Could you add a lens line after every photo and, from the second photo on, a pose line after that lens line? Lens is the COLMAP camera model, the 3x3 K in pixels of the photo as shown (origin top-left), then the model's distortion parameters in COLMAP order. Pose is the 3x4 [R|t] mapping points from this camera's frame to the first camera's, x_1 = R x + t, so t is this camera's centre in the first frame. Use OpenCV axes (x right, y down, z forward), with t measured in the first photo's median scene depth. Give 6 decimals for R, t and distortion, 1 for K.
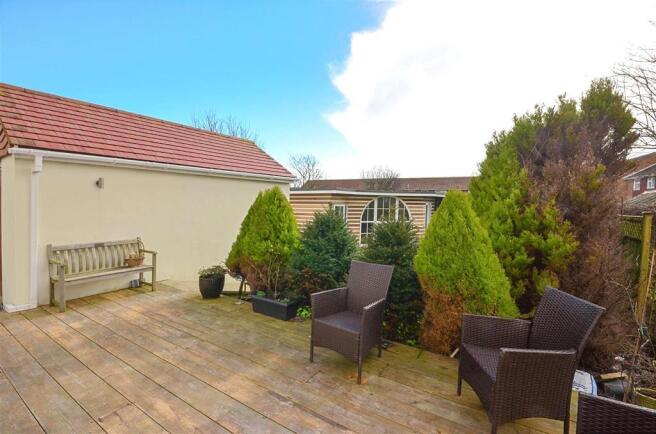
lens RADIAL K [[293.5, 0, 328.0], [0, 293.5, 217.0], [0, 0, 1]] dist [0.002767, 0.000274]
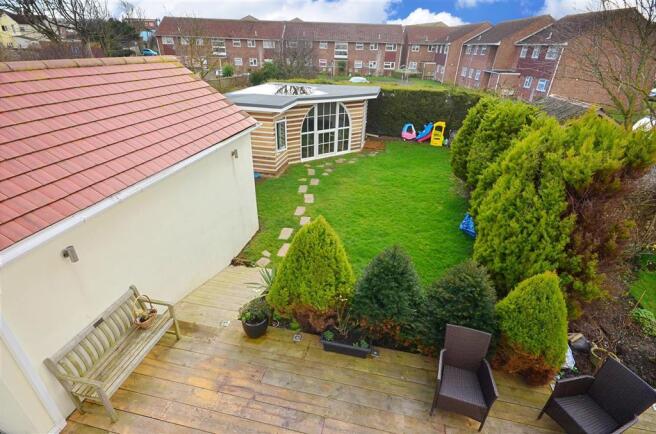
lens RADIAL K [[318.7, 0, 328.0], [0, 318.7, 217.0], [0, 0, 1]] dist [0.016791, 0.000093]
pose [[0.933486, -0.161210, 0.320336, -0.156794], [0.004681, 0.898664, 0.438613, -0.177296], [-0.358584, -0.407939, 0.839645, 0.071310]]
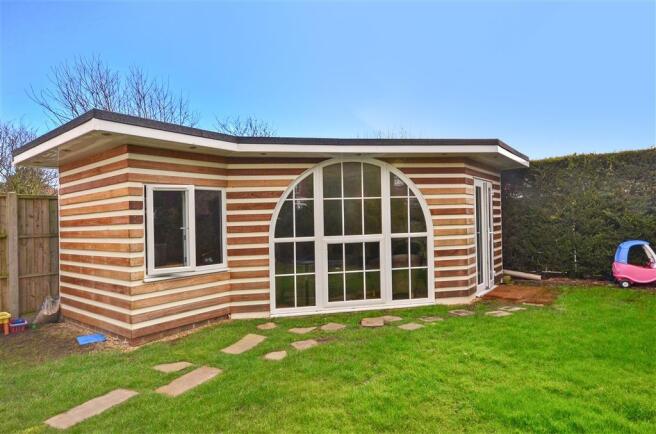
lens RADIAL K [[380.7, 0, 328.0], [0, 380.7, 217.0], [0, 0, 1]] dist [0.001426, 0.000064]
pose [[0.996097, -0.043971, -0.076530, 0.207238], [0.039388, 0.997397, -0.060399, 0.018580], [0.078987, 0.057149, 0.995236, 0.577710]]
